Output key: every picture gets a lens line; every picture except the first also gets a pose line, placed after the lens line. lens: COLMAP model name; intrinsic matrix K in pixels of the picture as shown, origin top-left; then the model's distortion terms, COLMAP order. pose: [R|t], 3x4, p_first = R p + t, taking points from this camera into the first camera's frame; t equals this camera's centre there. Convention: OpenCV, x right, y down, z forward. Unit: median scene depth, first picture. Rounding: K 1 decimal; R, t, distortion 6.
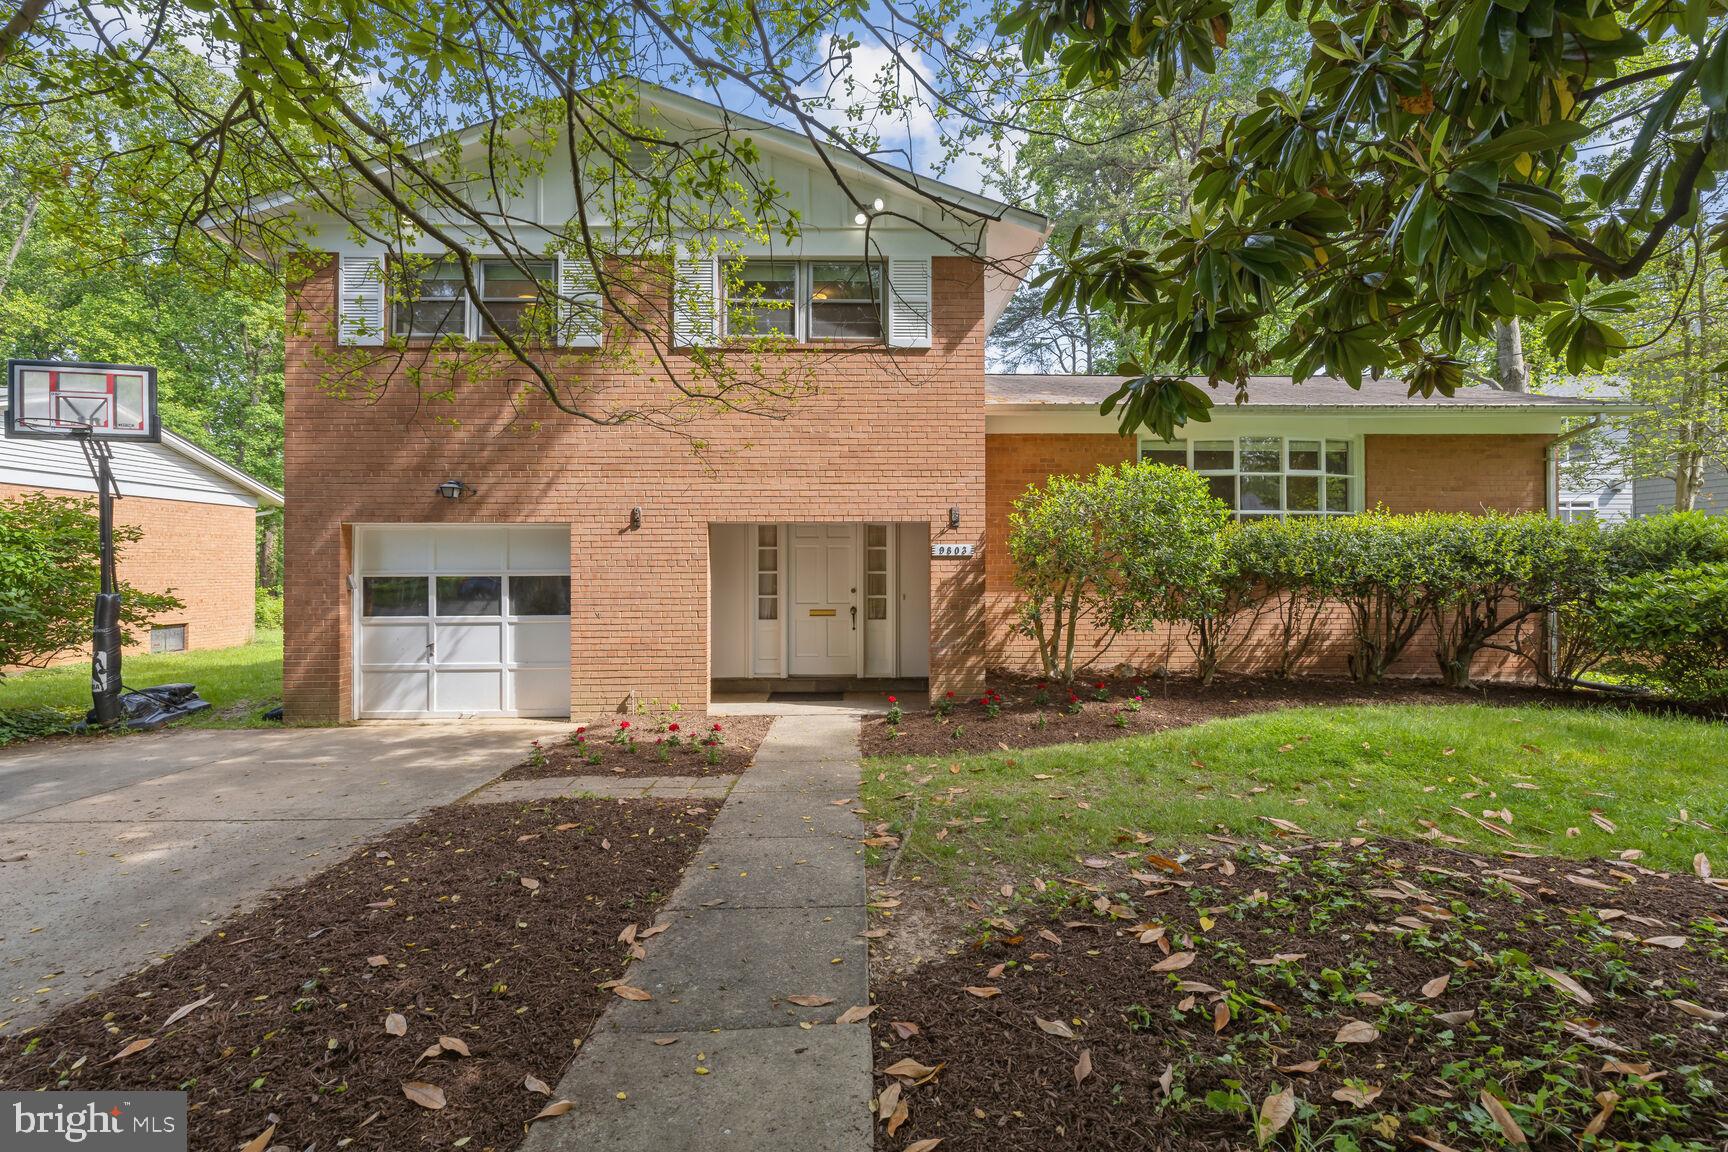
lens RADIAL K [[699.8, 0, 858.8], [0, 699.8, 572.4], [0, 0, 1]] dist [0.000393, -0.000062]
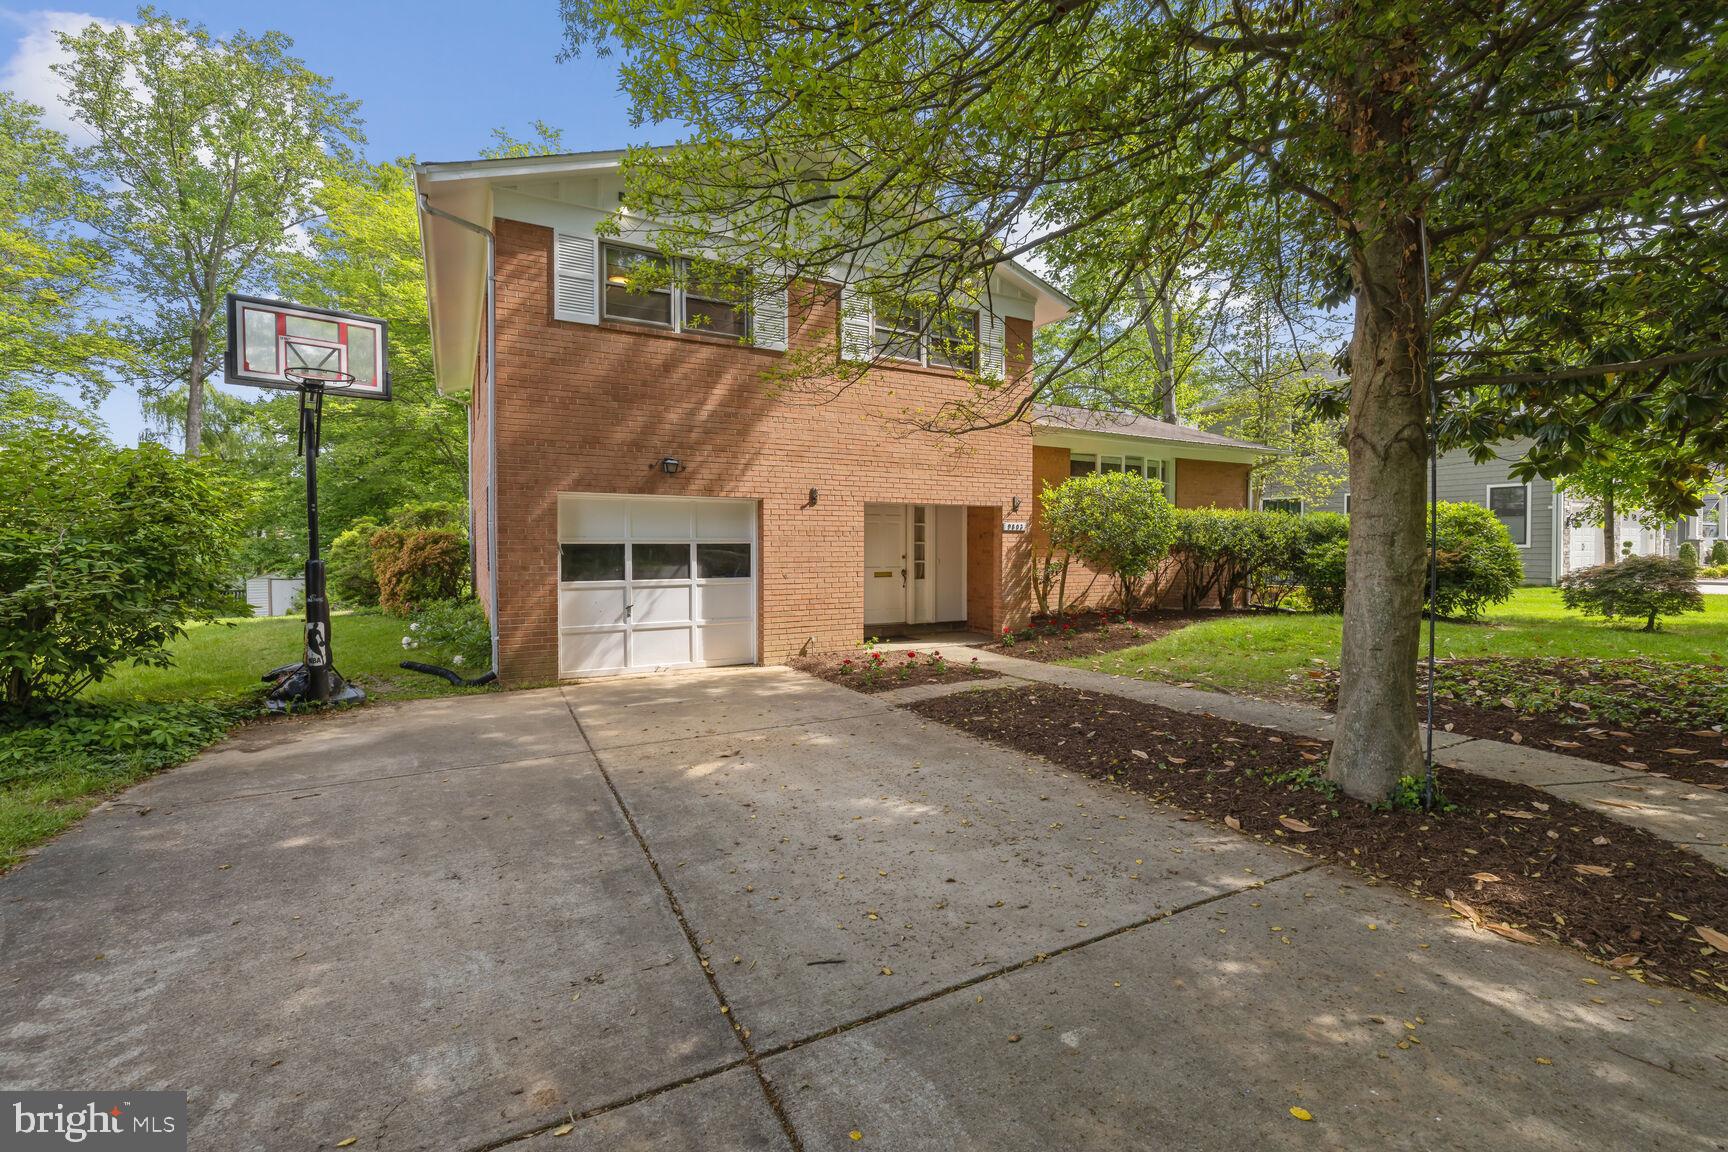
lens RADIAL K [[699.8, 0, 867.4], [0, 699.8, 569.3], [0, 0, 1]] dist [0.000393, -0.000062]
pose [[0.891430, -0.012569, 0.452984, -0.780783], [-0.000919, 0.999563, 0.029542, 0.013347], [-0.453158, -0.026751, 0.891029, -0.135253]]
